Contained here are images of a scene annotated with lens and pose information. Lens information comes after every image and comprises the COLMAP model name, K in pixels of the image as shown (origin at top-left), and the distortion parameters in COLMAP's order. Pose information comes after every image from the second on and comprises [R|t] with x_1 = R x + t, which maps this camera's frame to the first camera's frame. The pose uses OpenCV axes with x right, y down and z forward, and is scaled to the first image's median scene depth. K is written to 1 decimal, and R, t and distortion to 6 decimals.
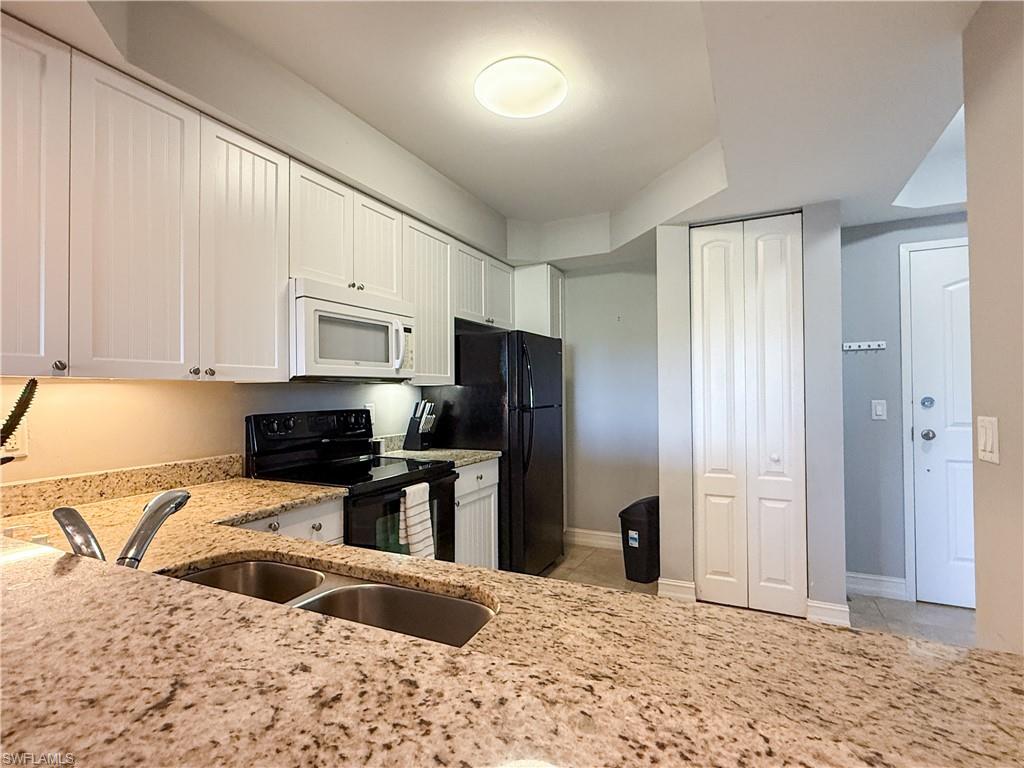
lens RADIAL K [[507.9, 0, 516.2], [0, 507.9, 385.1], [0, 0, 1]] dist [-0.001885, -0.000264]
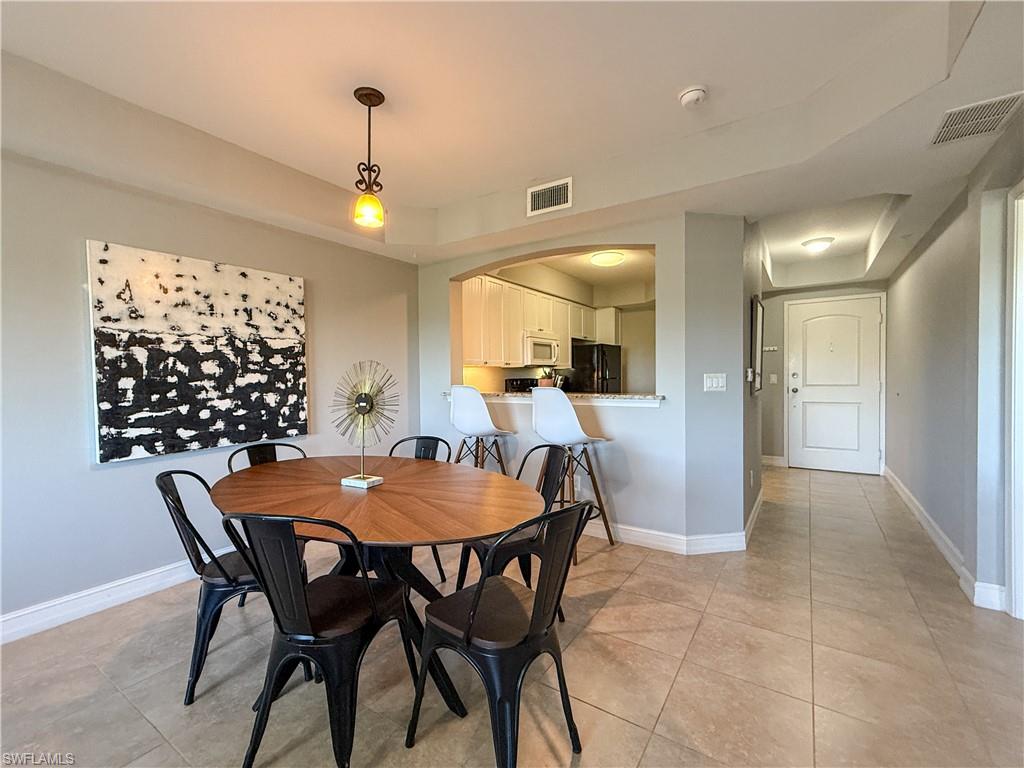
lens RADIAL K [[444.1, 0, 515.6], [0, 444.1, 384.9], [0, 0, 1]] dist [0.011818, 0.000366]
pose [[0.991386, 0.001907, -0.130962, -0.125935], [0.002591, 0.999413, 0.034171, 0.006683], [0.130950, -0.034216, 0.990798, -1.097257]]
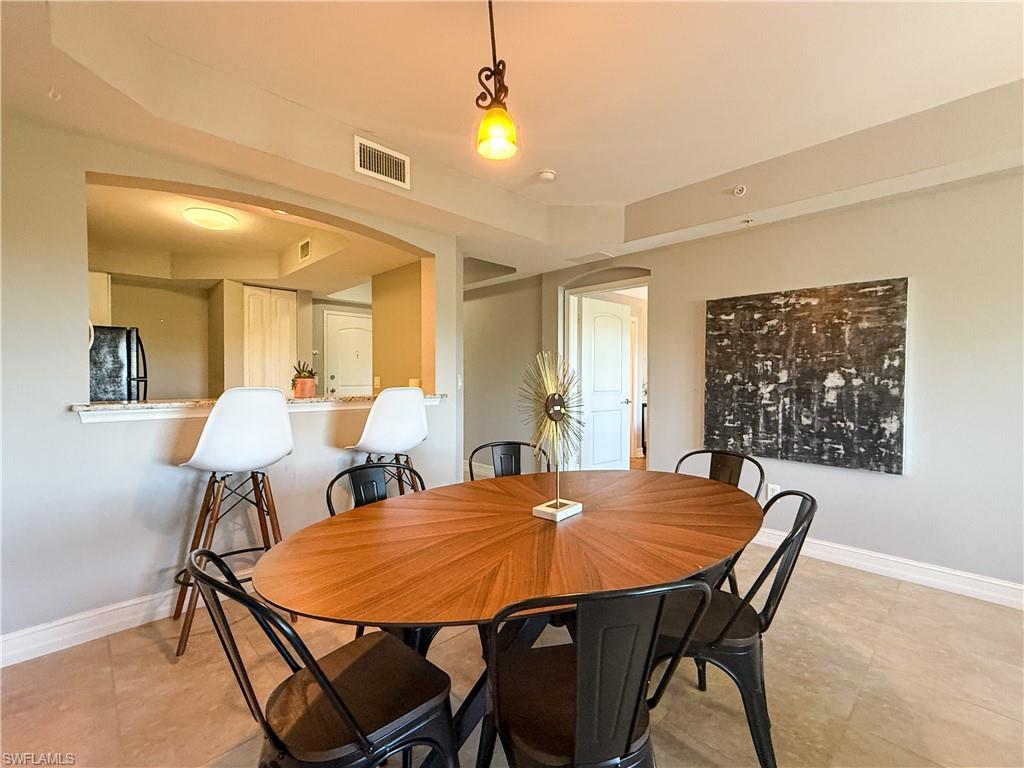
lens RADIAL K [[446.0, 0, 513.7], [0, 446.0, 386.3], [0, 0, 1]] dist [0.003289, 0.000358]
pose [[0.341925, -0.008676, 0.939687, -0.956297], [-0.019341, 0.999681, 0.016267, 0.026315], [-0.939528, -0.023736, 0.341648, -0.580200]]
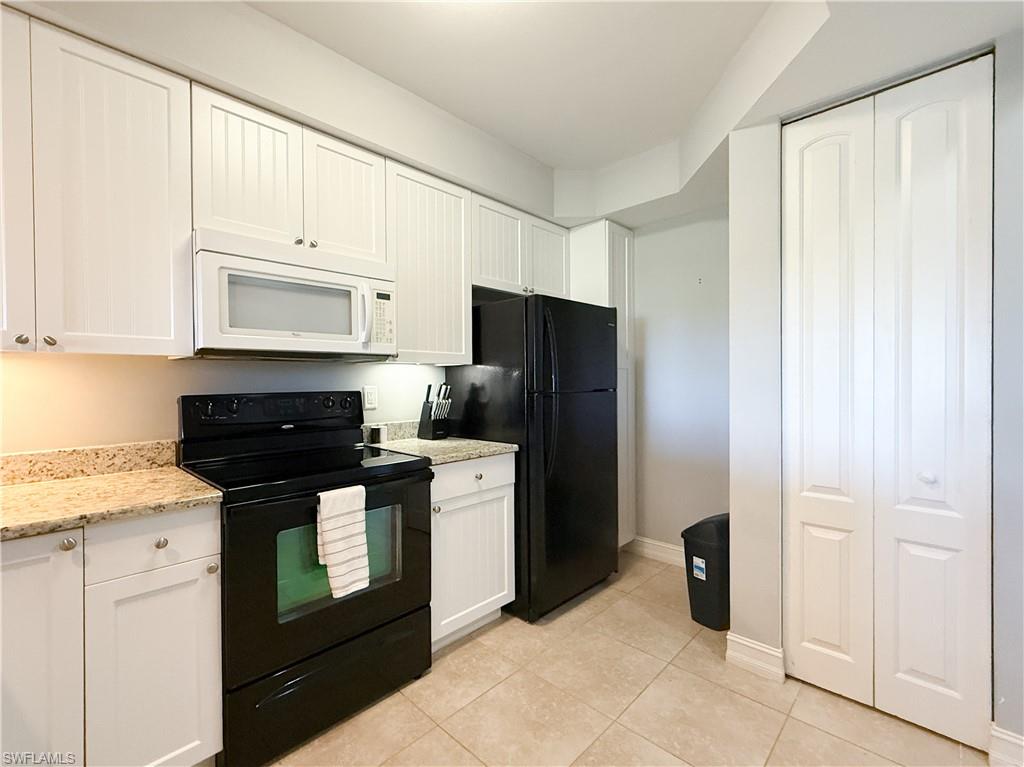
lens RADIAL K [[457.1, 0, 514.6], [0, 457.1, 384.6], [0, 0, 1]] dist [0.001896, 0.000415]
pose [[0.952299, 0.003222, -0.305150, 0.207869], [0.004216, 0.999710, 0.023712, 0.018153], [0.305138, -0.023868, 0.952009, 0.333130]]
